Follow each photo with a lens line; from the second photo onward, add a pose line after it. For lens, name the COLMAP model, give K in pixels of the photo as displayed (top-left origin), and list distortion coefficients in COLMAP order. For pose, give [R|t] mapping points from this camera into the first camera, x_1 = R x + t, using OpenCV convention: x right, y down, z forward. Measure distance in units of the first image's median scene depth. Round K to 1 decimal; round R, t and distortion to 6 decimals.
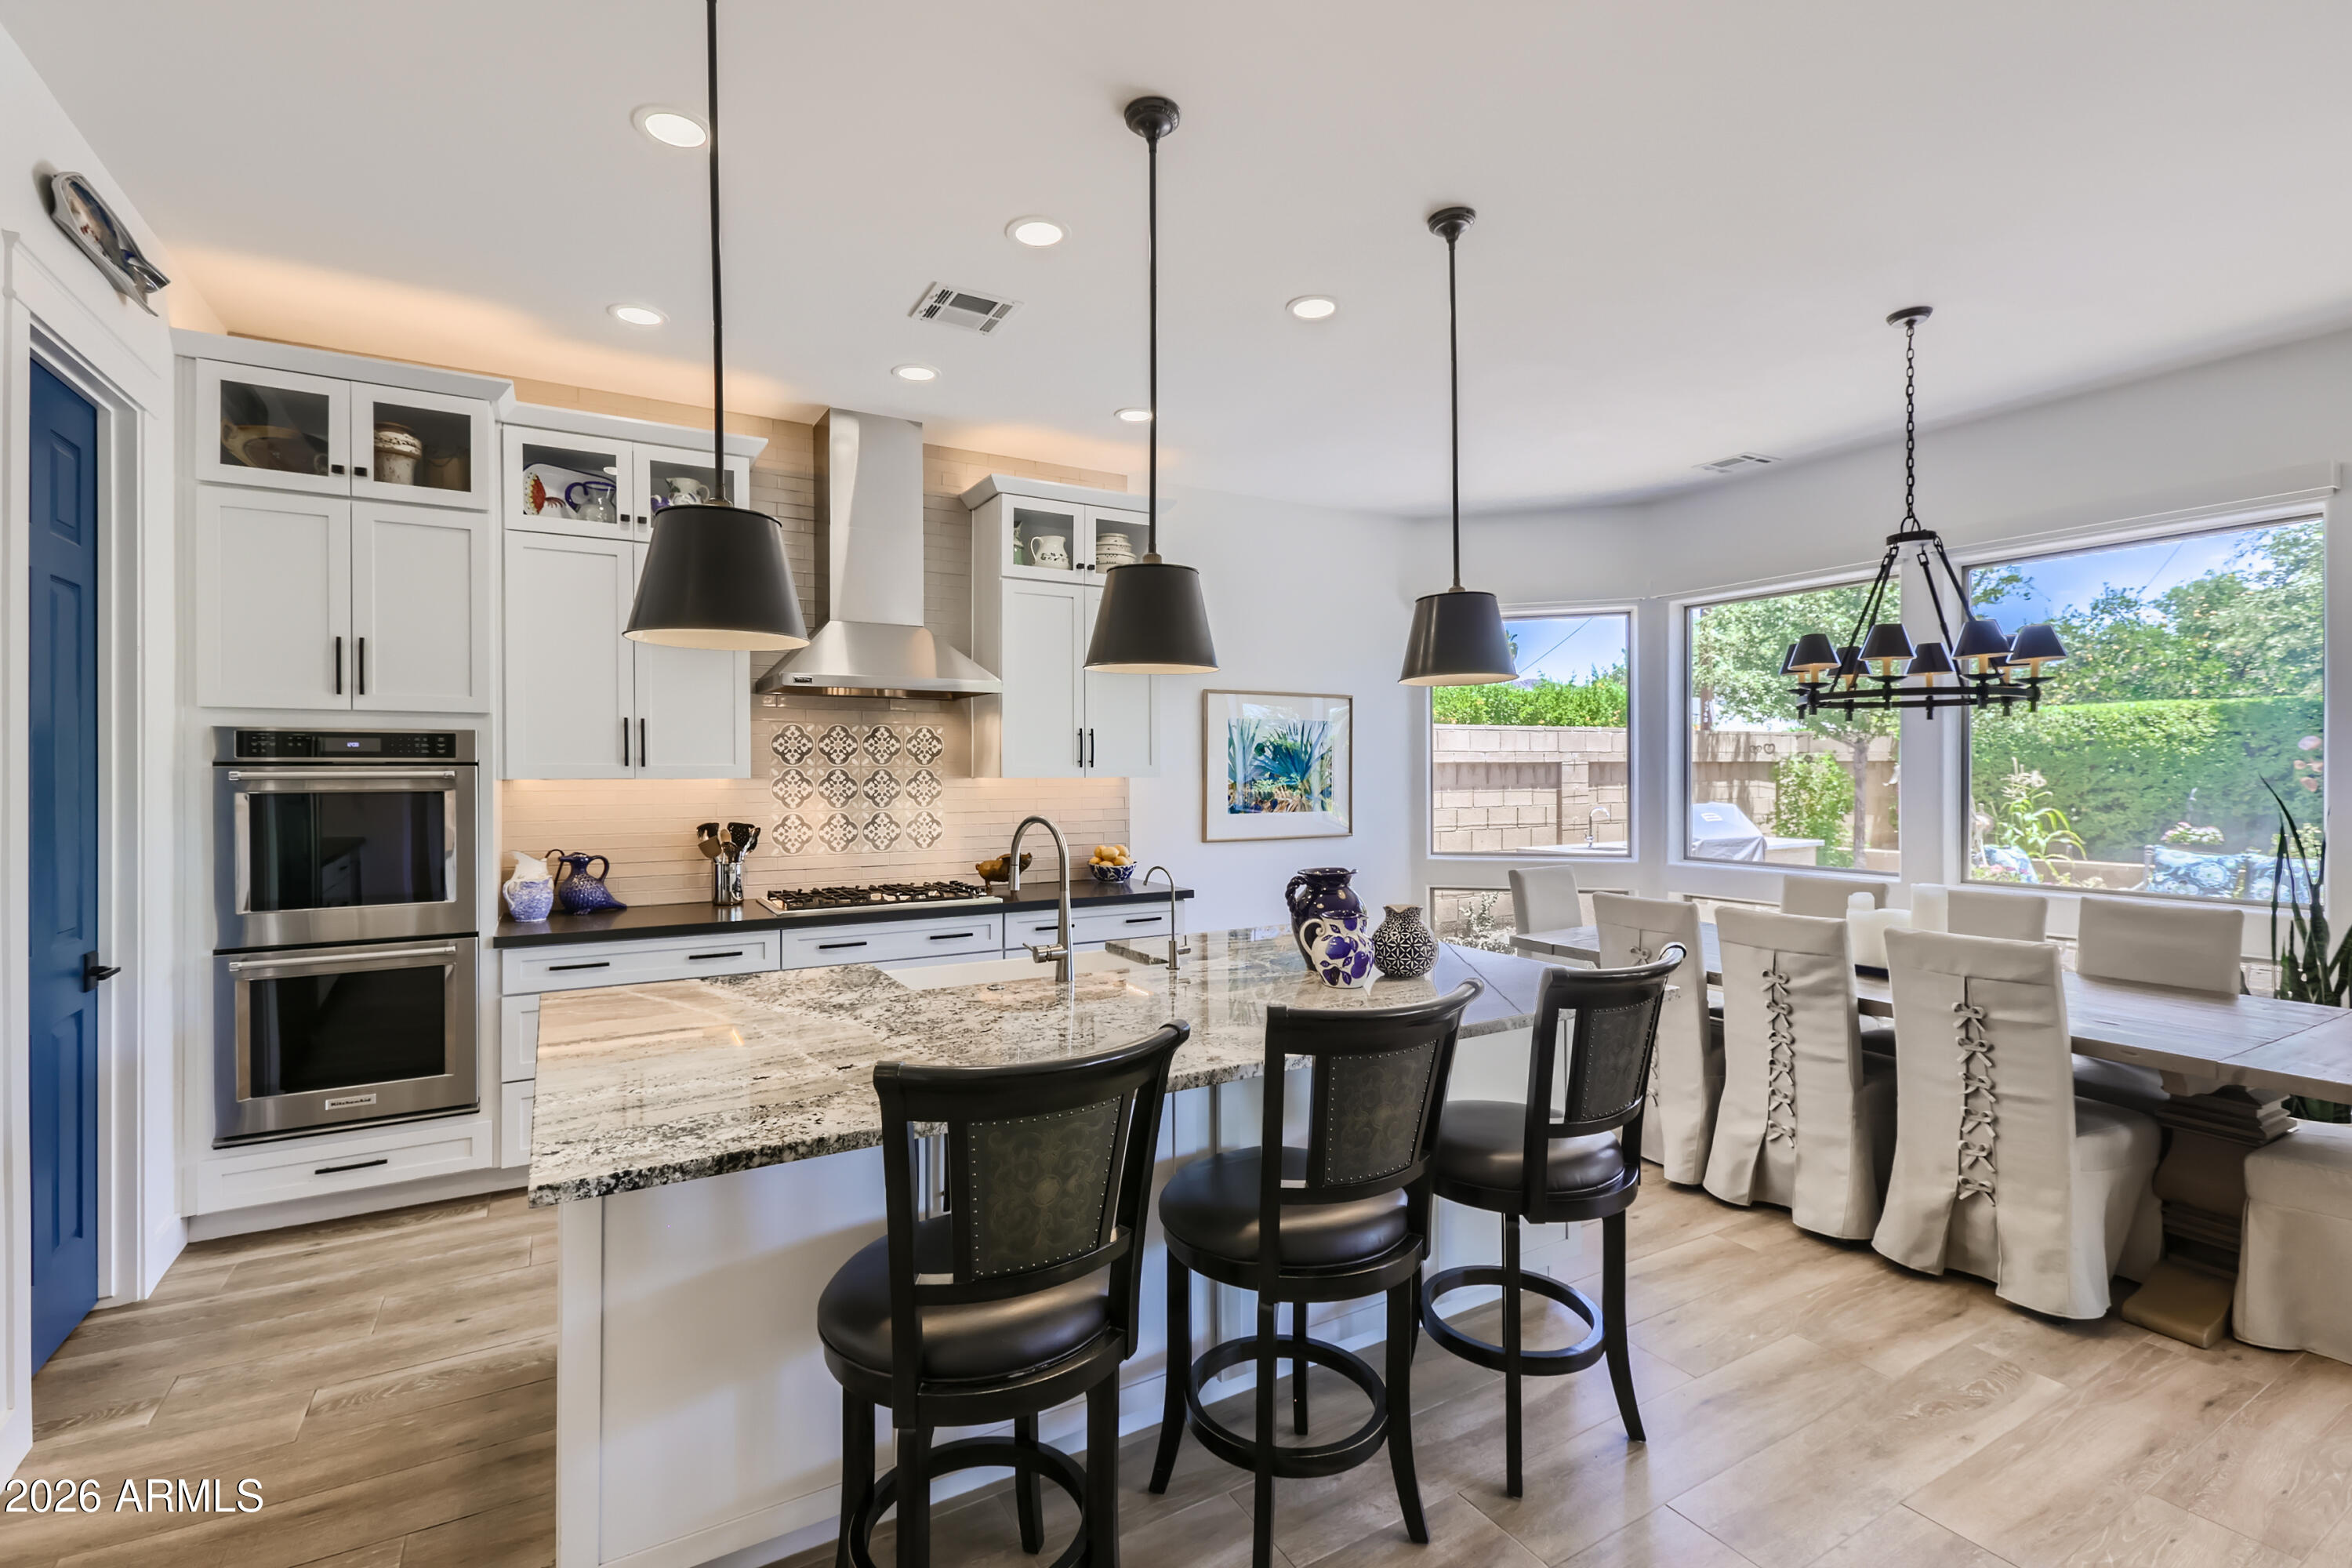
lens RADIAL K [[1047.1, 0, 1171.5], [0, 1047.1, 772.8], [0, 0, 1]] dist [0.008275, -0.003344]
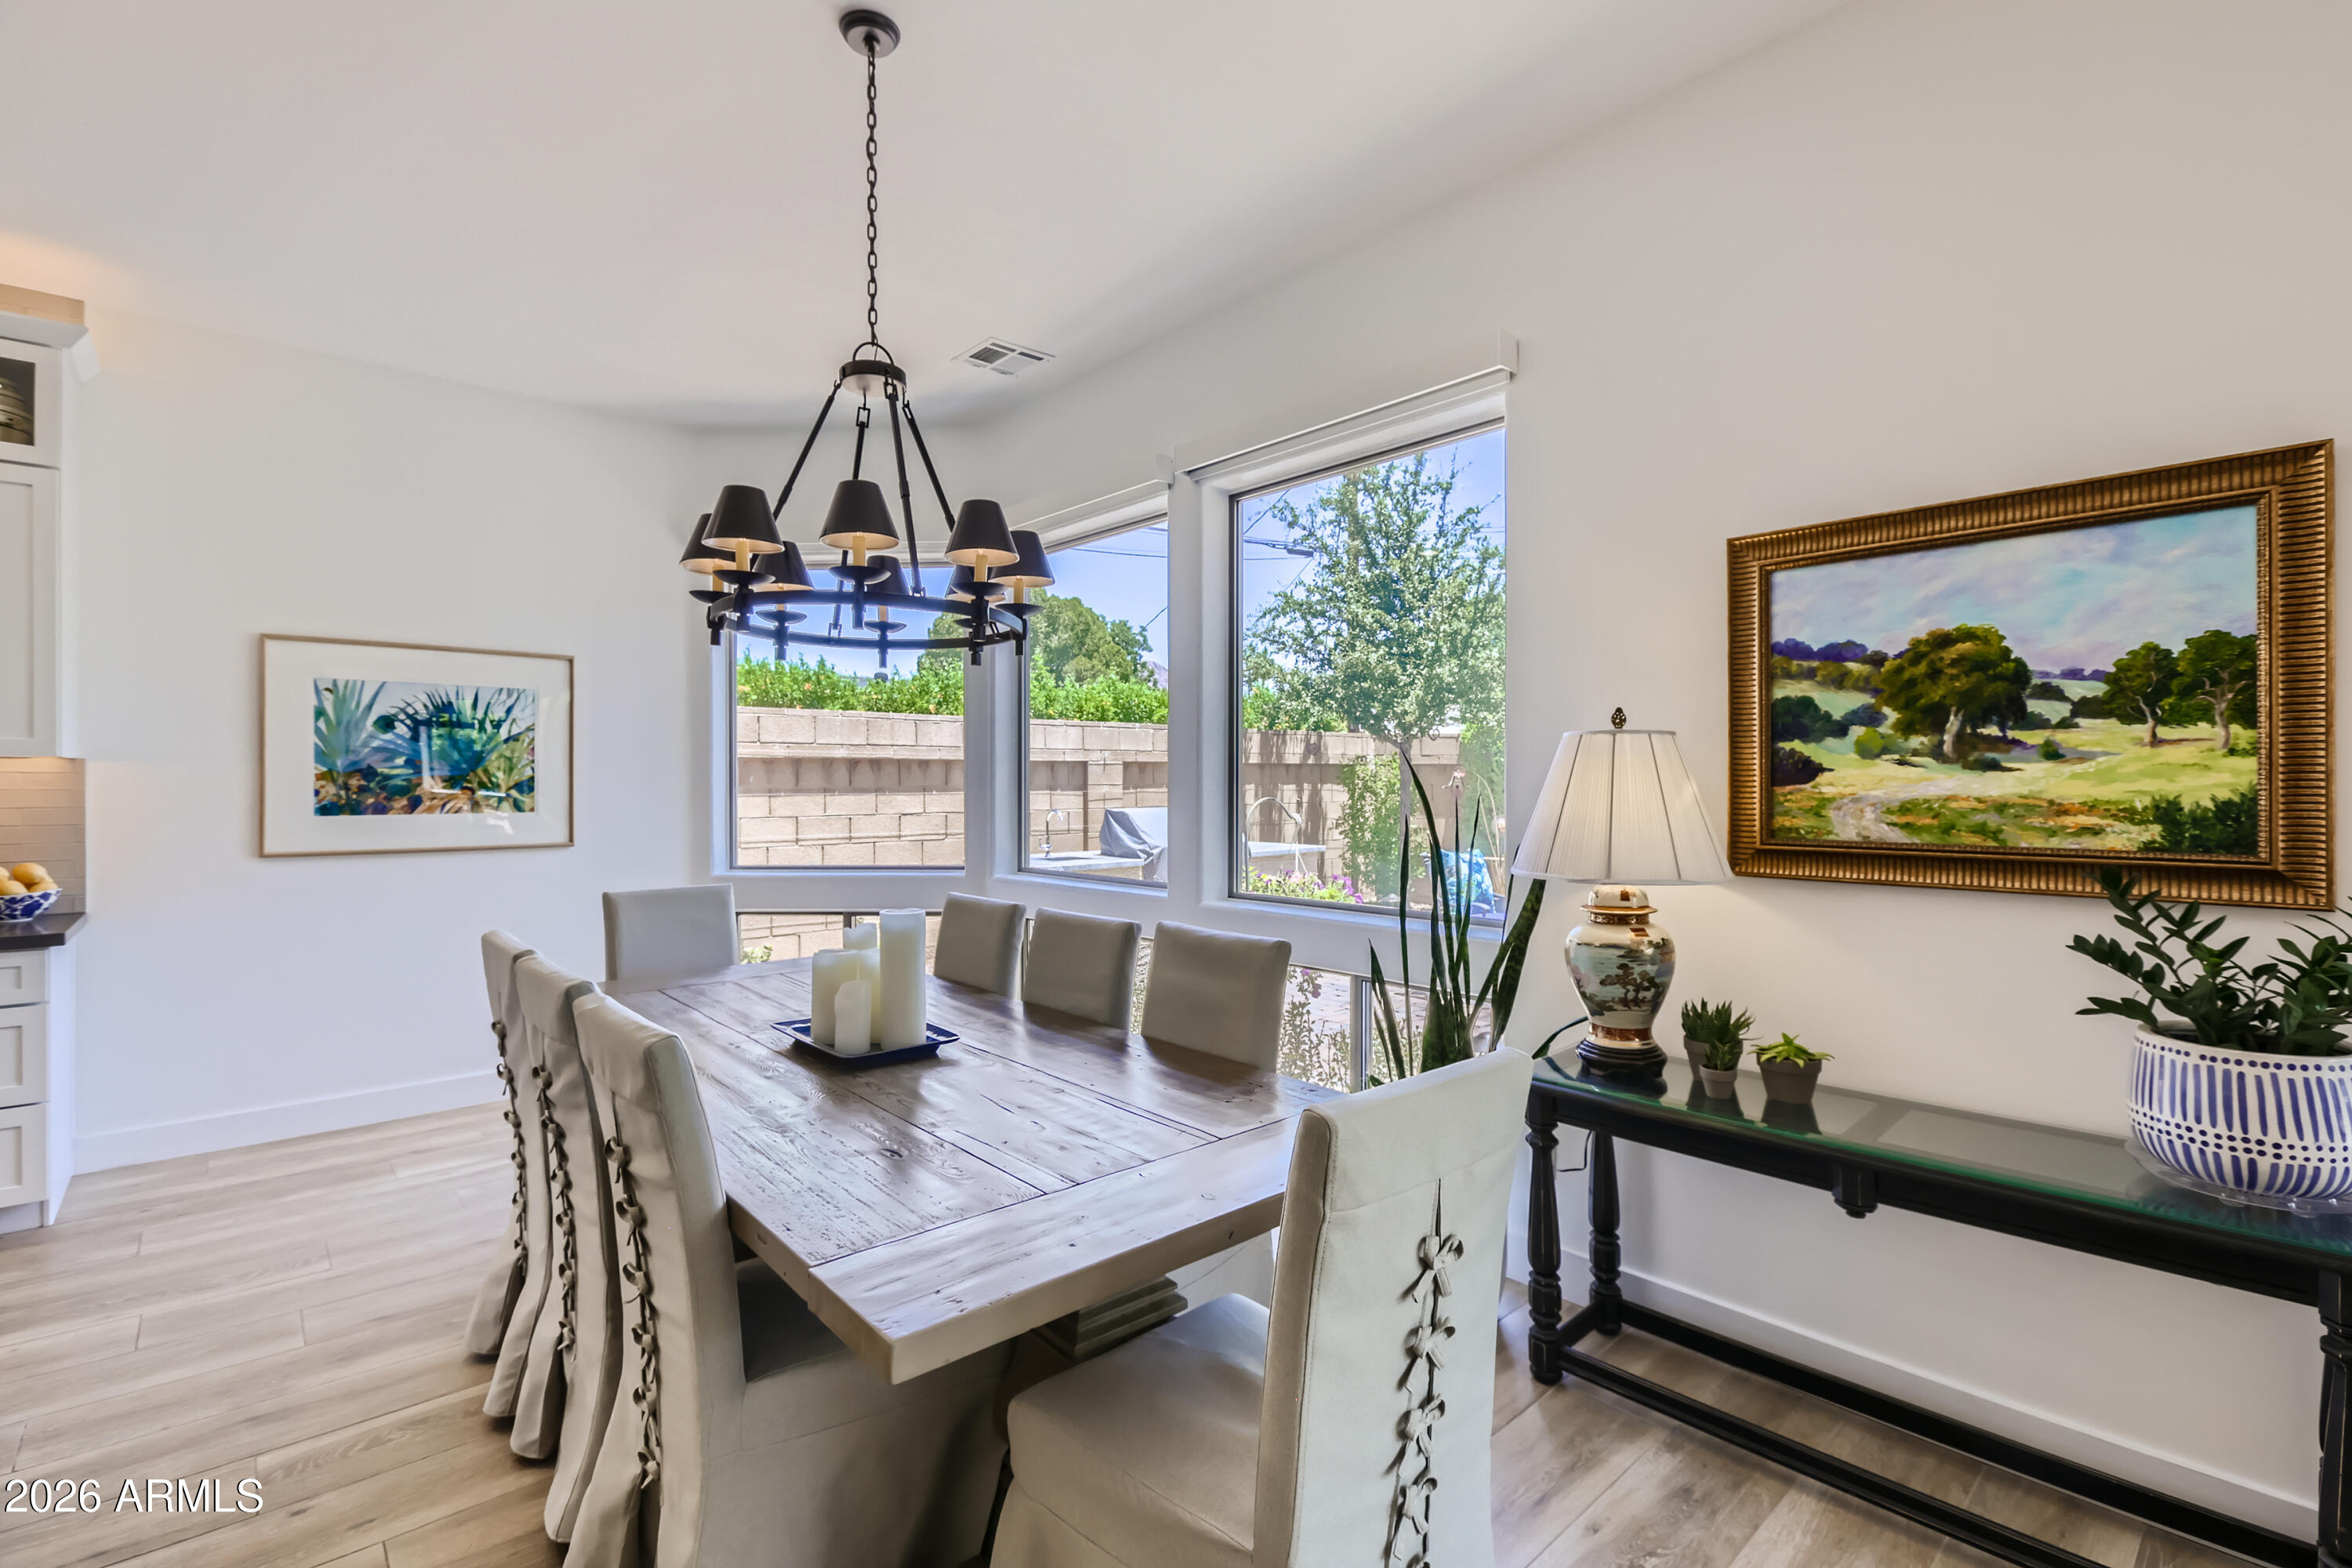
lens RADIAL K [[1047.1, 0, 1168.6], [0, 1047.1, 775.6], [0, 0, 1]] dist [0.008275, -0.003344]
pose [[0.978905, 0.003722, 0.204284, 0.694702], [-0.001905, 0.999957, -0.009093, 0.026814], [-0.204309, 0.008512, 0.978870, 0.306359]]
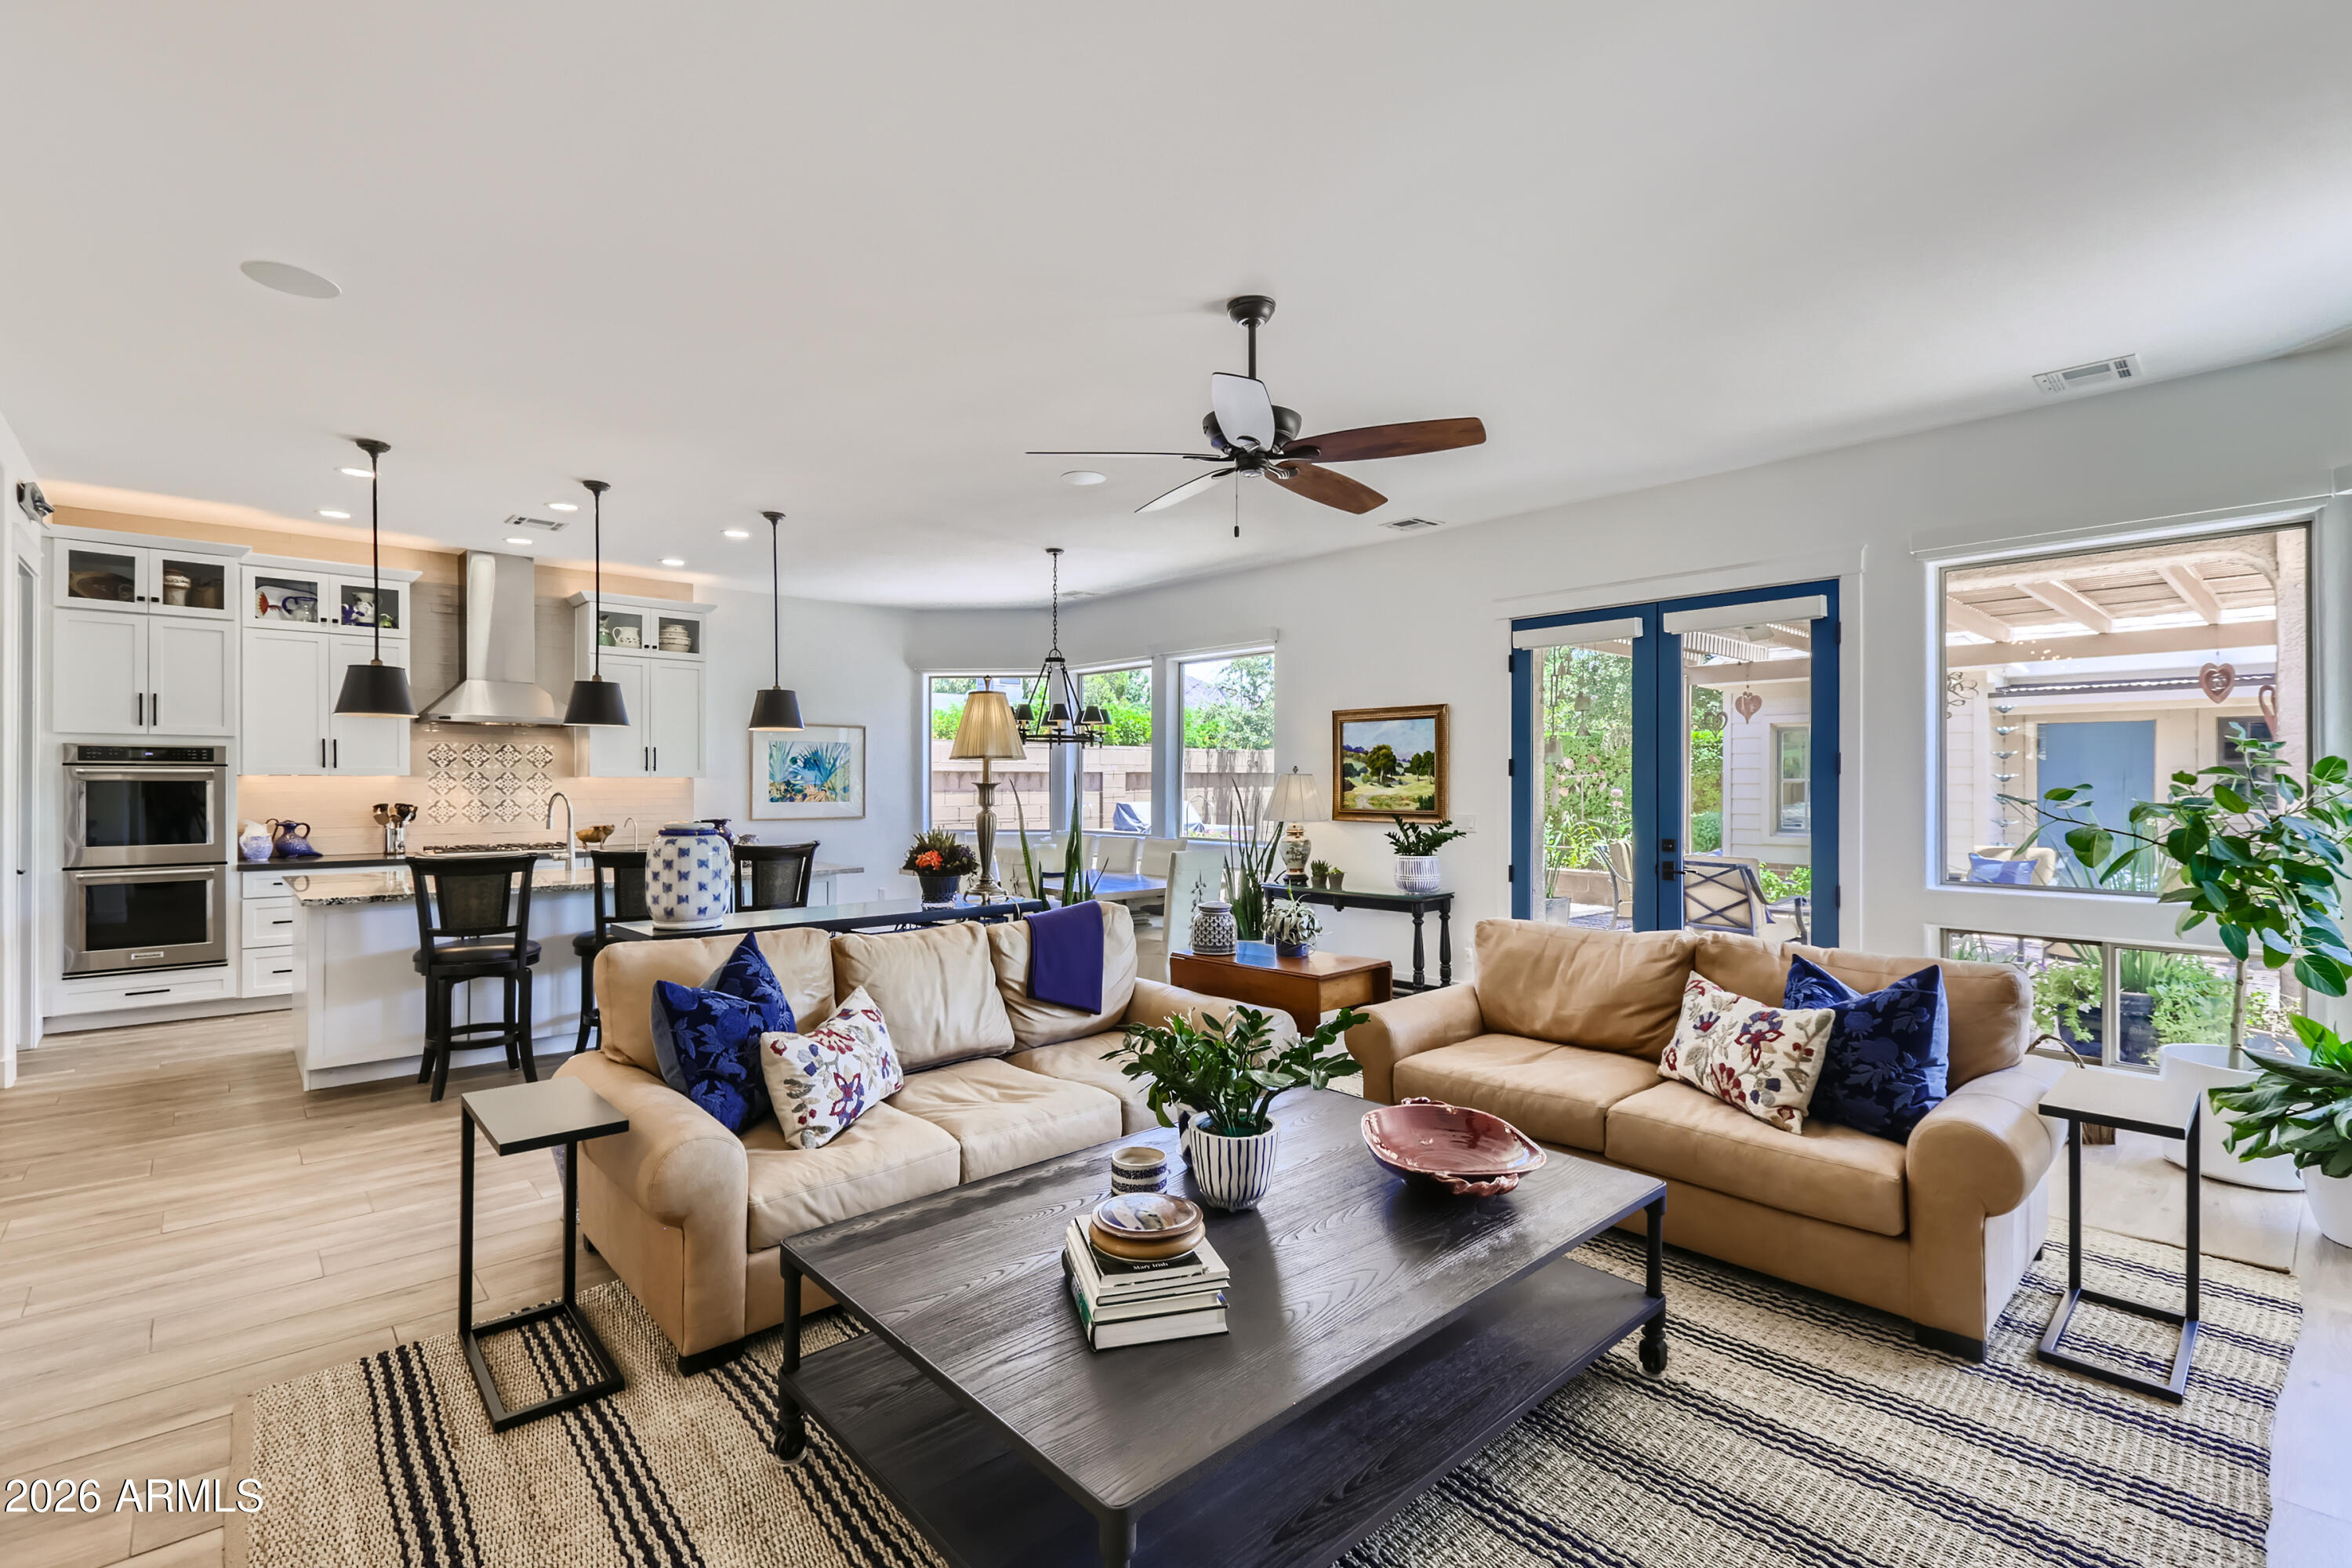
lens RADIAL K [[1047.1, 0, 1173.0], [0, 1047.1, 783.8], [0, 0, 1]] dist [0.008275, -0.003344]
pose [[0.976643, 0.004096, 0.214828, 0.454127], [-0.004124, 0.999991, -0.000320, 0.014683], [-0.214828, -0.000573, 0.976652, -0.952468]]
